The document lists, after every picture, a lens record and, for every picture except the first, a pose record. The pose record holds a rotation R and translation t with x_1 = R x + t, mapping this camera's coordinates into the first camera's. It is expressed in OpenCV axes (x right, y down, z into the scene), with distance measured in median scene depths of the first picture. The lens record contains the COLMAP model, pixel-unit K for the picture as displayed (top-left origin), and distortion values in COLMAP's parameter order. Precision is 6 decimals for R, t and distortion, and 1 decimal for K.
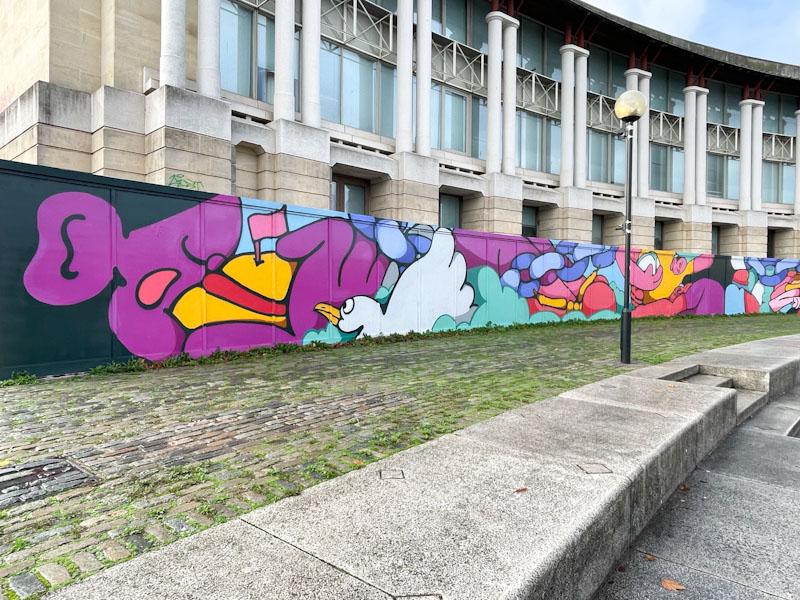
lens RADIAL K [[504.4, 0, 400.0], [0, 504.4, 300.0], [0, 0, 1]] dist [-0.003390, -0.005425]
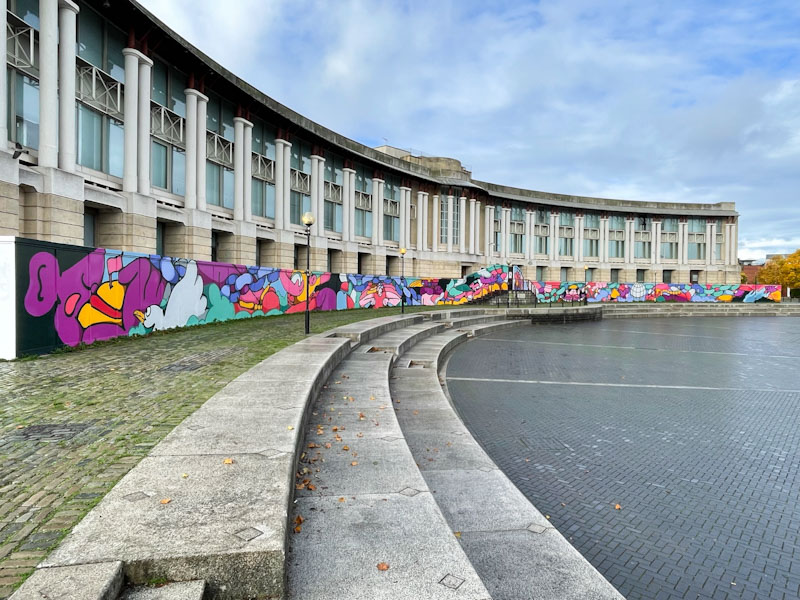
lens RADIAL K [[504.4, 0, 400.0], [0, 504.4, 300.0], [0, 0, 1]] dist [-0.003390, -0.005425]
pose [[0.754849, -0.012151, 0.655786, -0.418292], [0.008045, 0.999925, 0.009267, -0.025252], [-0.655850, -0.001720, 0.754890, -0.565474]]
